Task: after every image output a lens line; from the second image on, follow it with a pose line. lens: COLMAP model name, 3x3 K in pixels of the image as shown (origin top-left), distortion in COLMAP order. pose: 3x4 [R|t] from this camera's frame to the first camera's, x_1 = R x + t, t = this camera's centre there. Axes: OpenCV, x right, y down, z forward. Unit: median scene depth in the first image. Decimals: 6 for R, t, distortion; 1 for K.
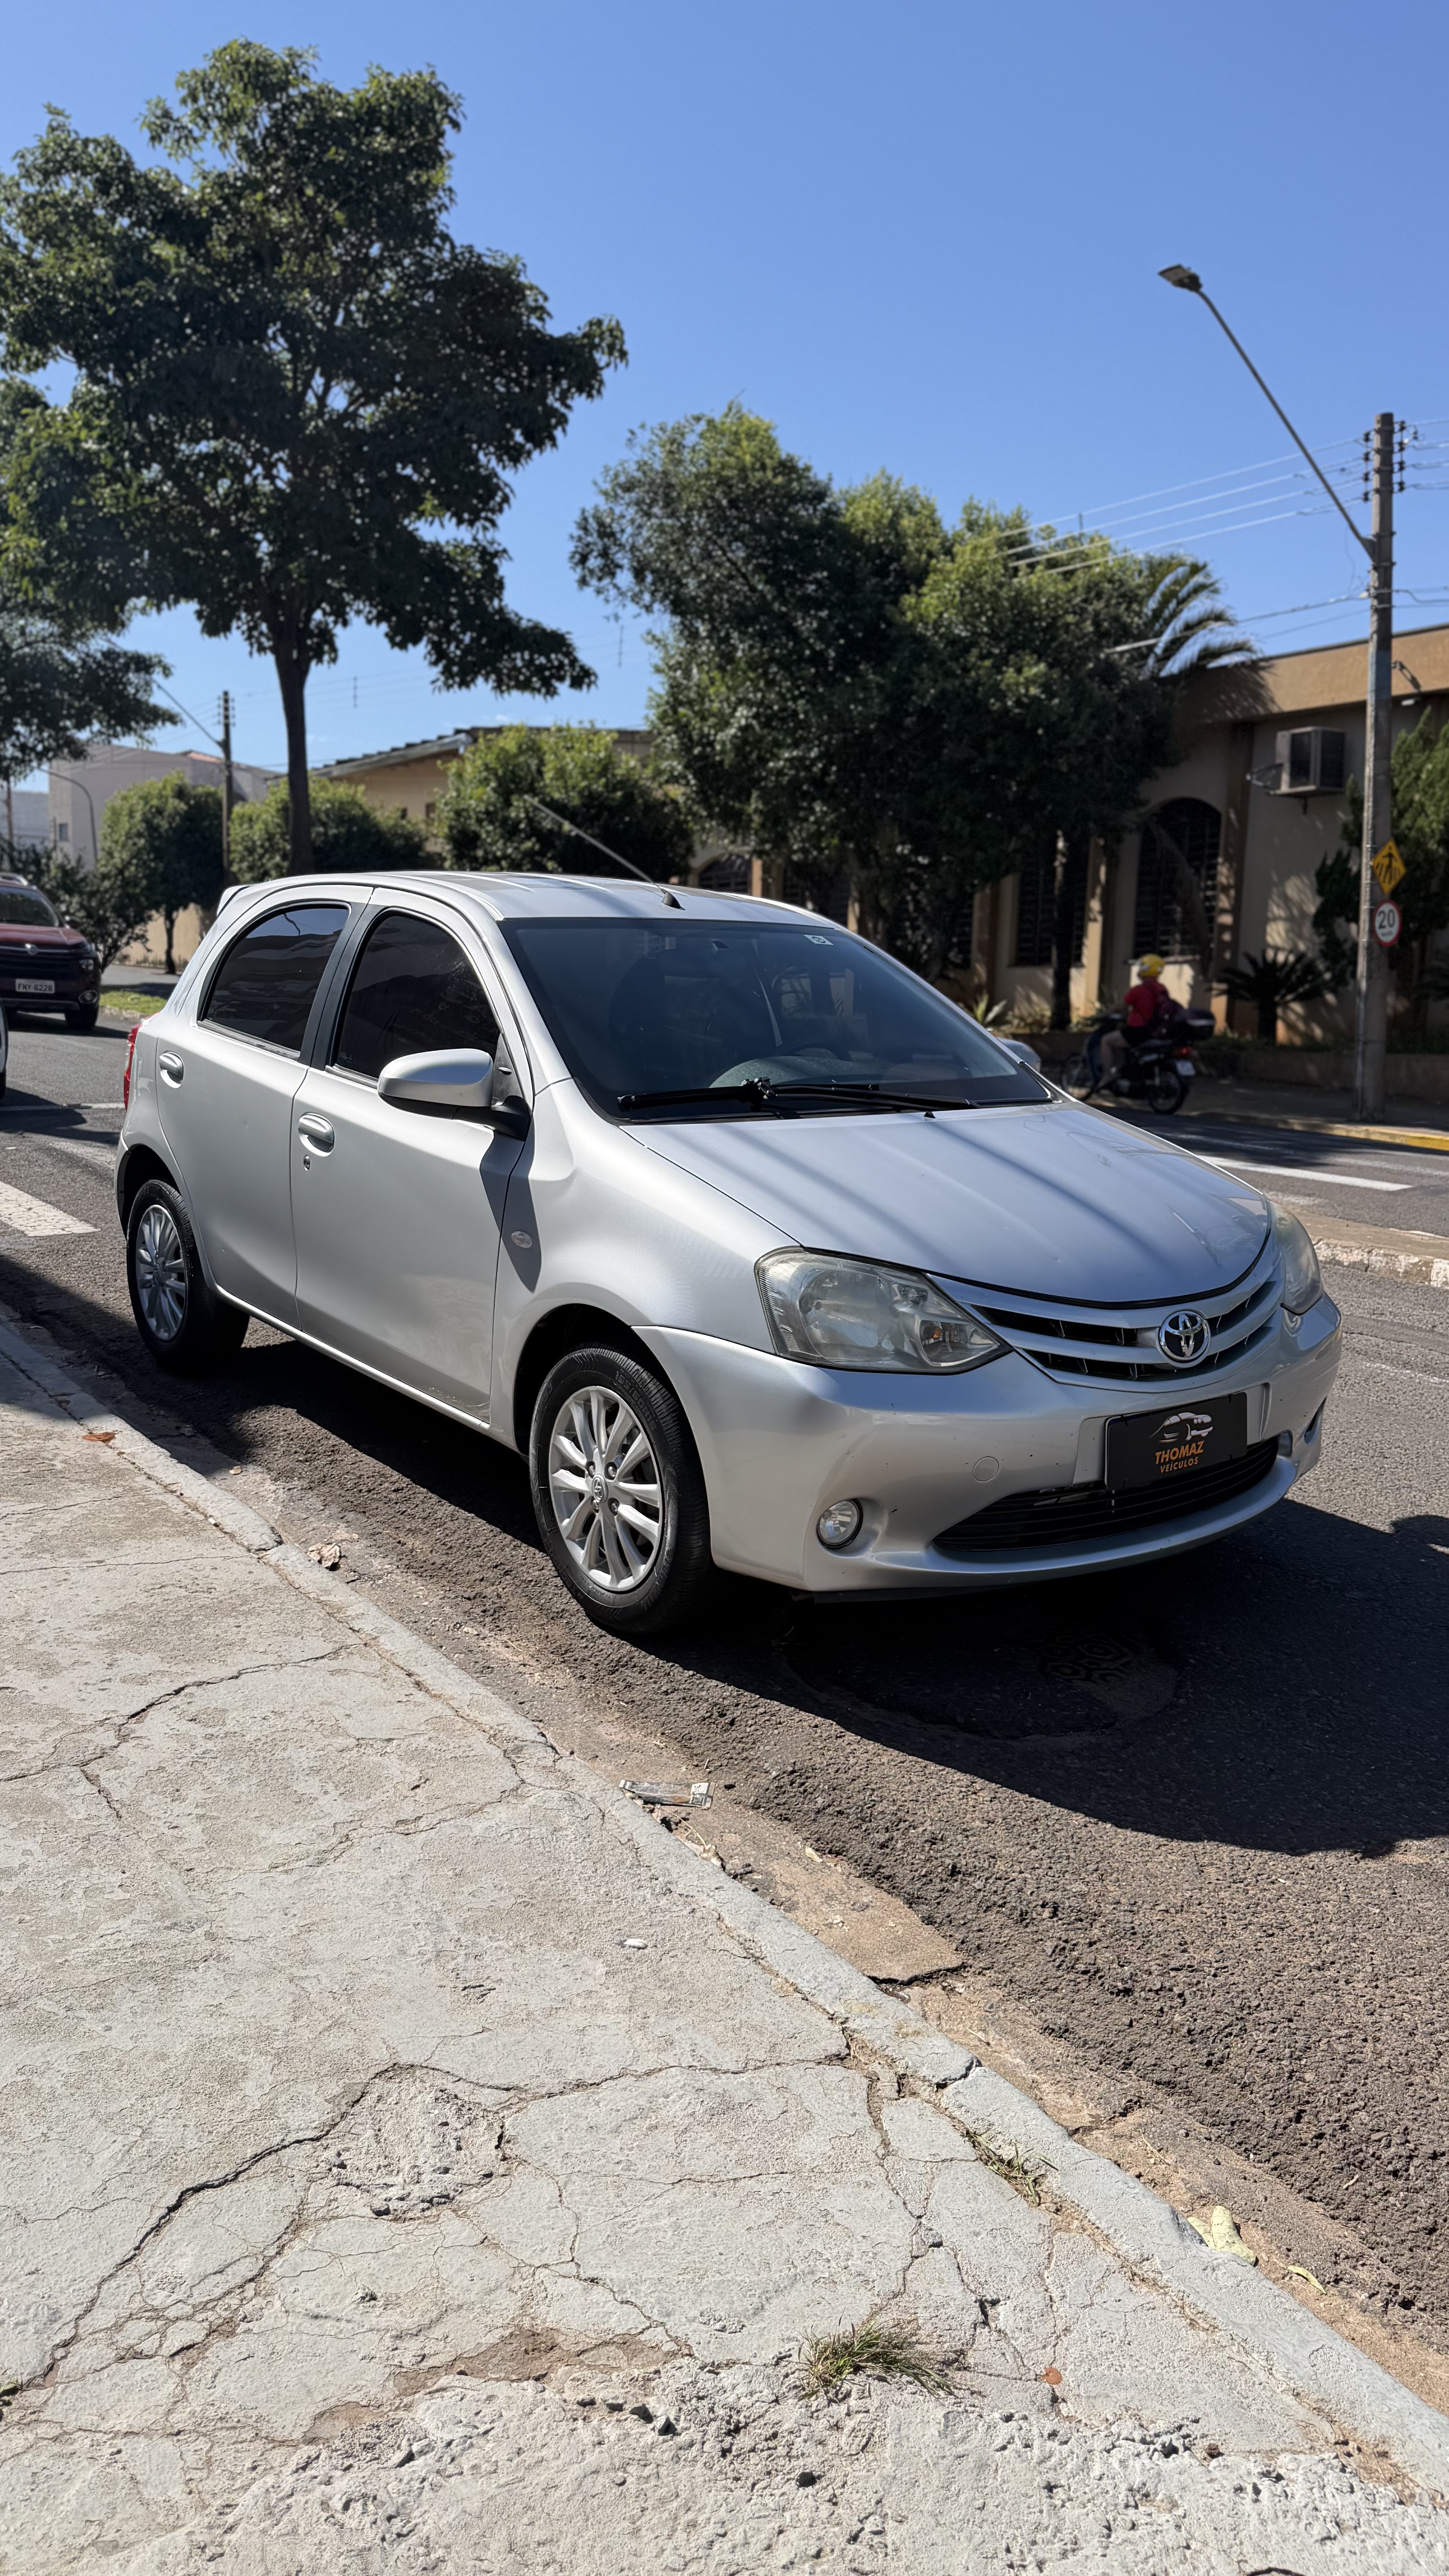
lens RADIAL K [[1821.9, 0, 722.6], [0, 1821.9, 1290.5], [0, 0, 1]] dist [0.040471, -0.048617]
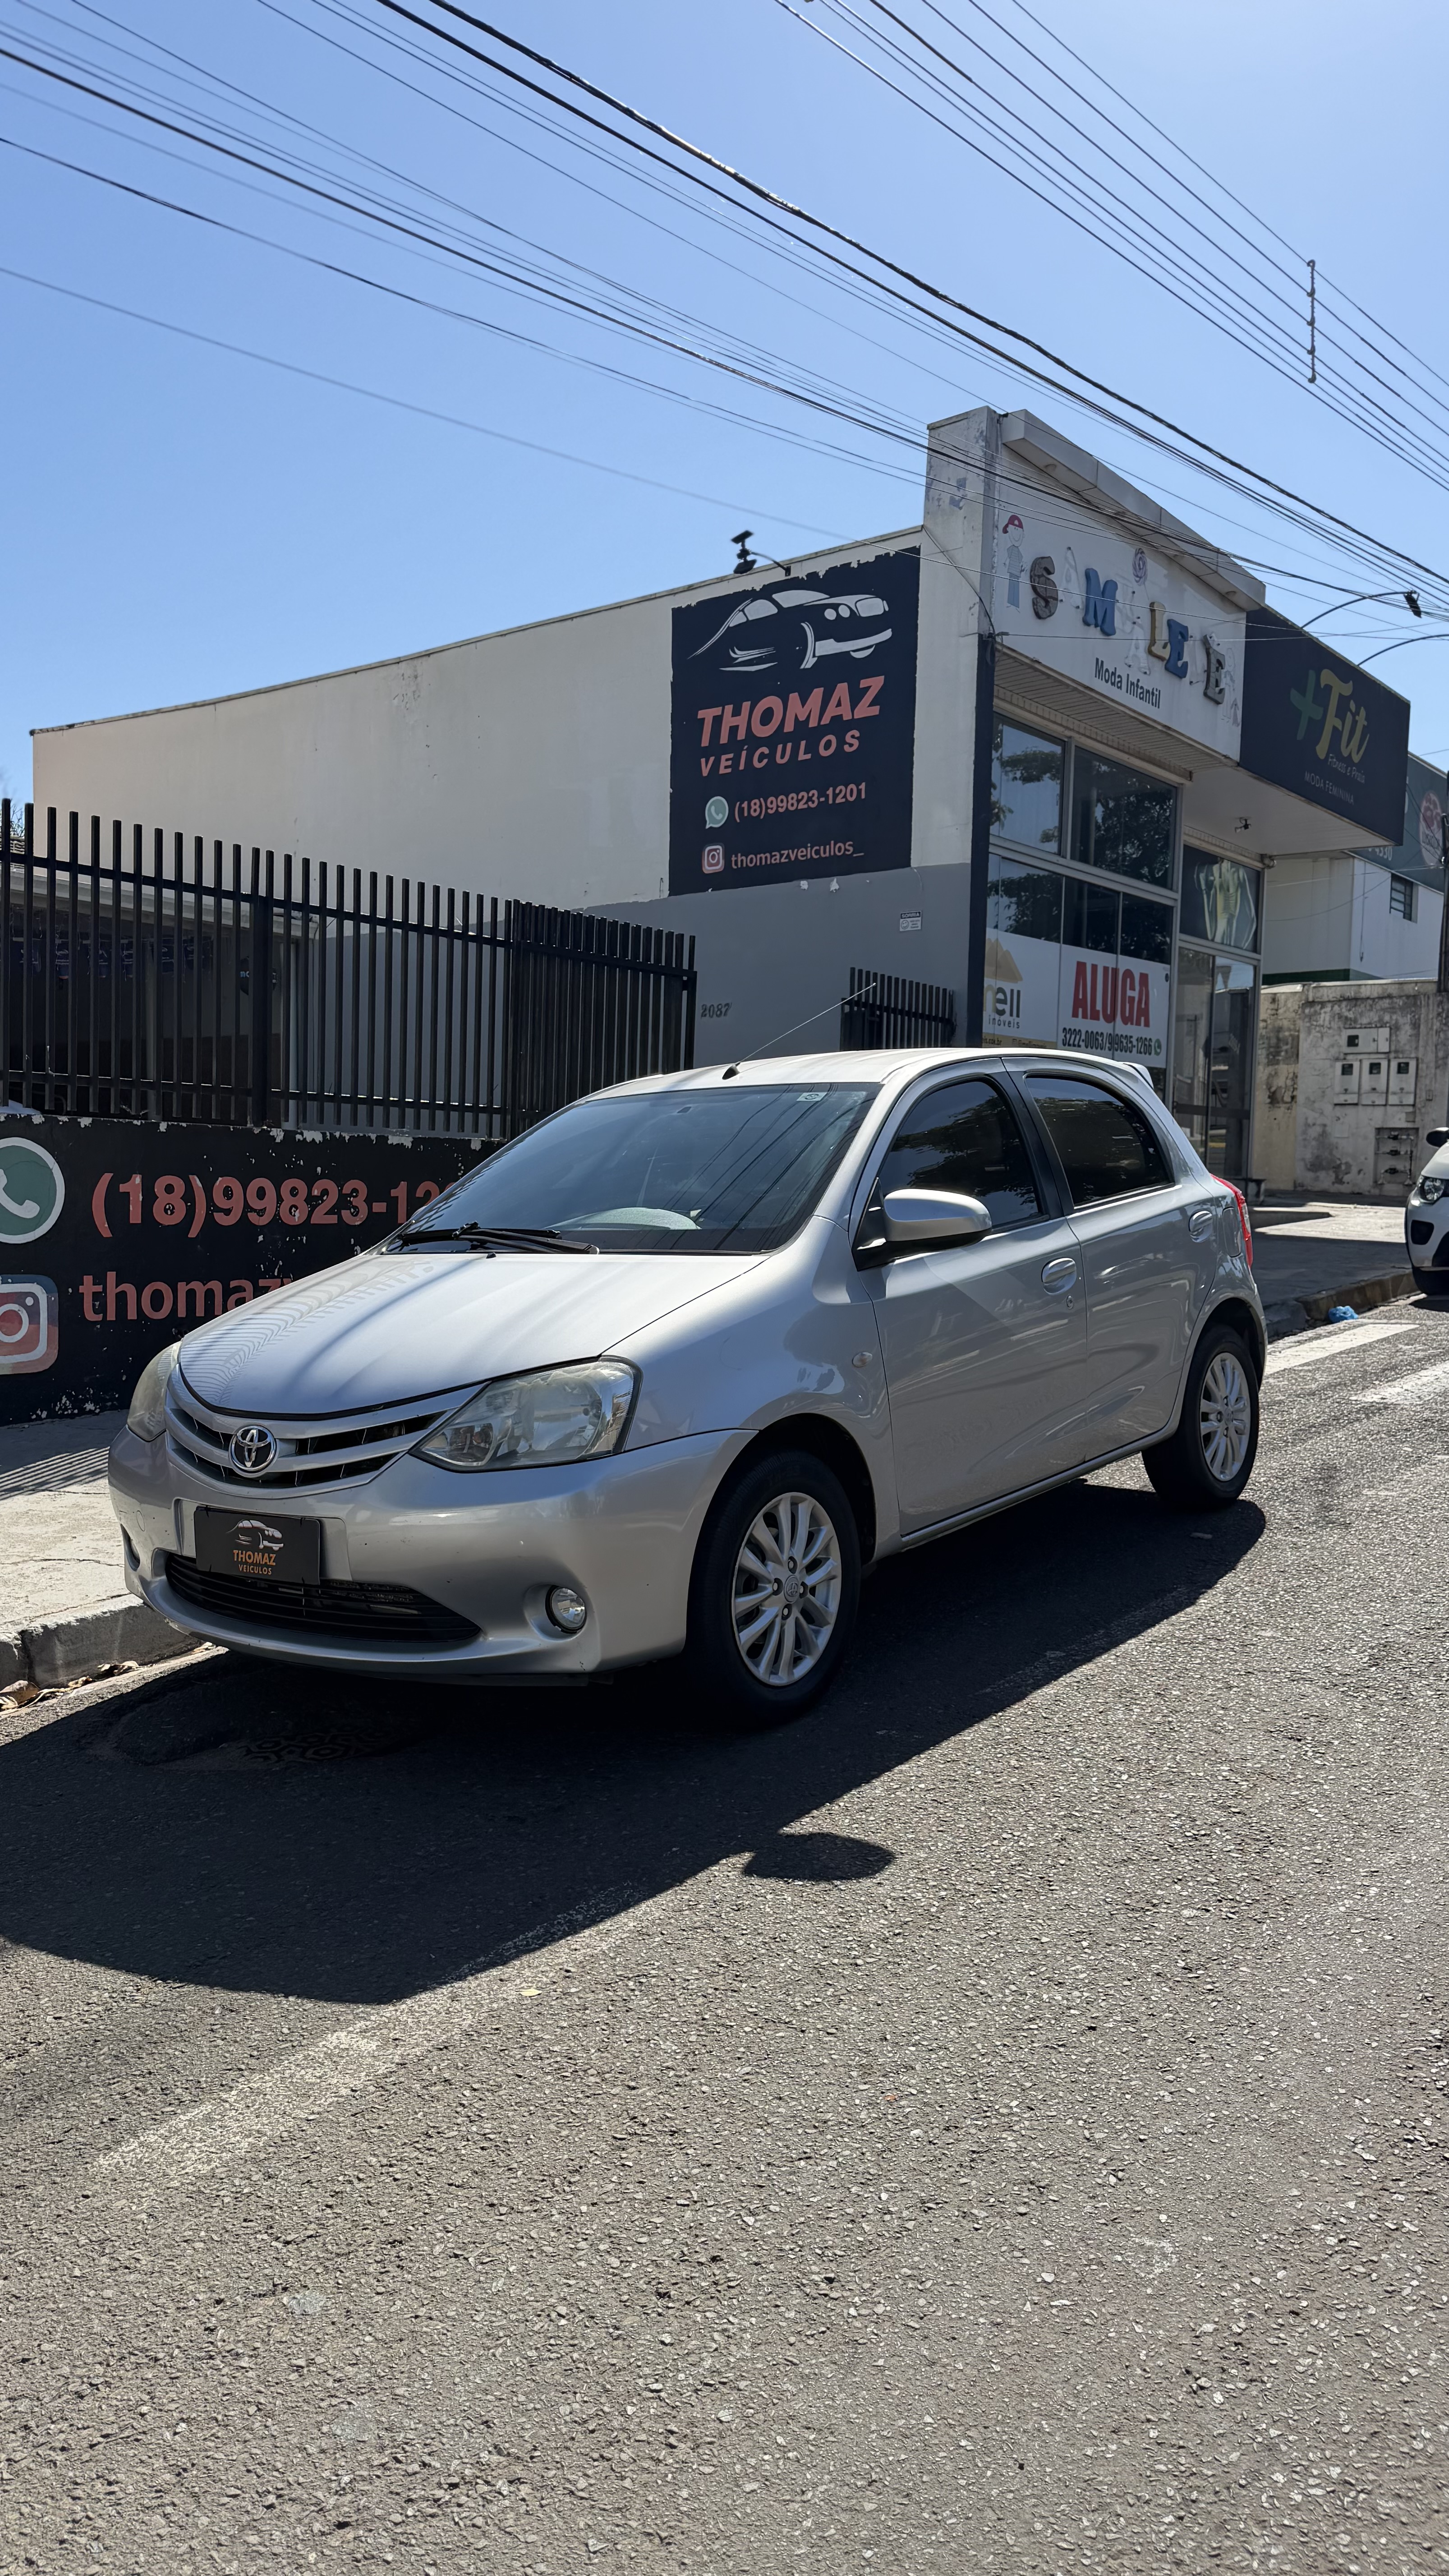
lens RADIAL K [[1797.4, 0, 724.5], [0, 1797.4, 1288.0], [0, 0, 1]] dist [0.184859, -0.368203]
pose [[0.280056, 0.031514, -0.959466, 0.472594], [-0.138955, 0.990266, -0.008034, -0.034823], [0.949874, 0.135573, 0.281709, 0.322453]]
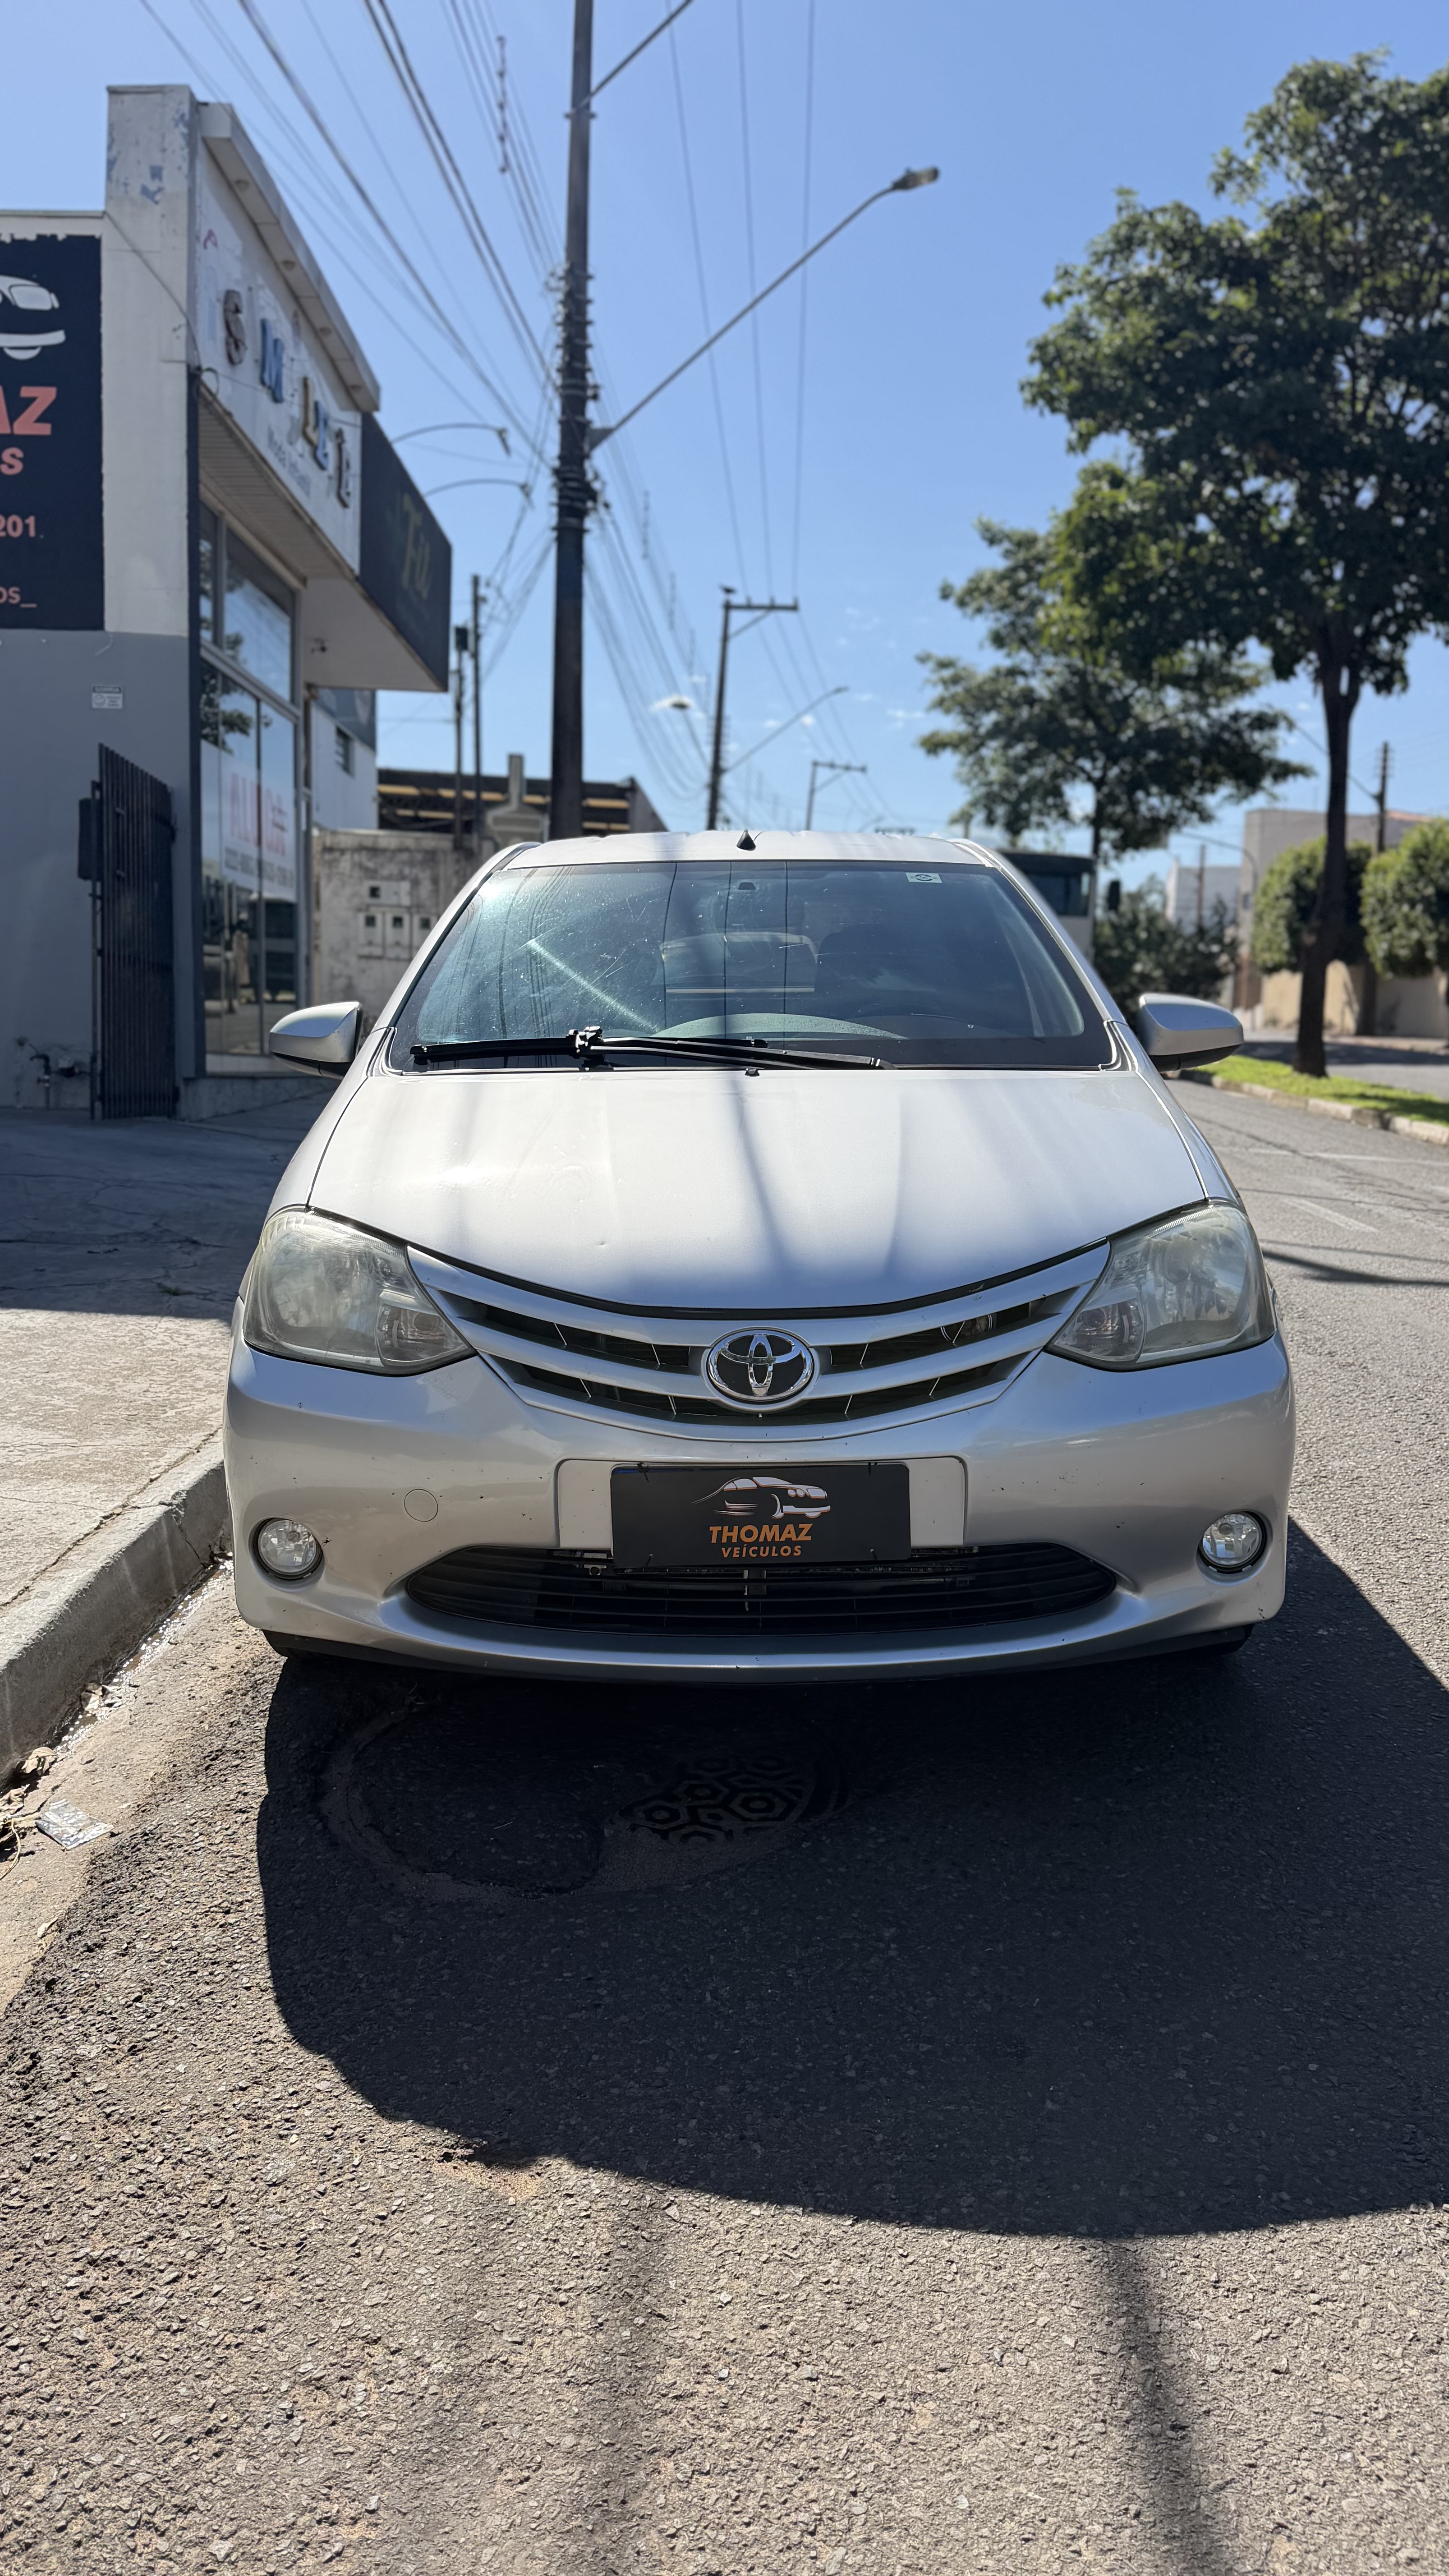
lens RADIAL K [[1821.9, 0, 722.6], [0, 1821.9, 1290.5], [0, 0, 1]] dist [0.040471, -0.048617]
pose [[0.798802, 0.066327, -0.597926, 0.223105], [-0.088329, 0.996063, -0.007512, 0.000982], [0.595074, 0.058815, 0.801516, 0.147807]]
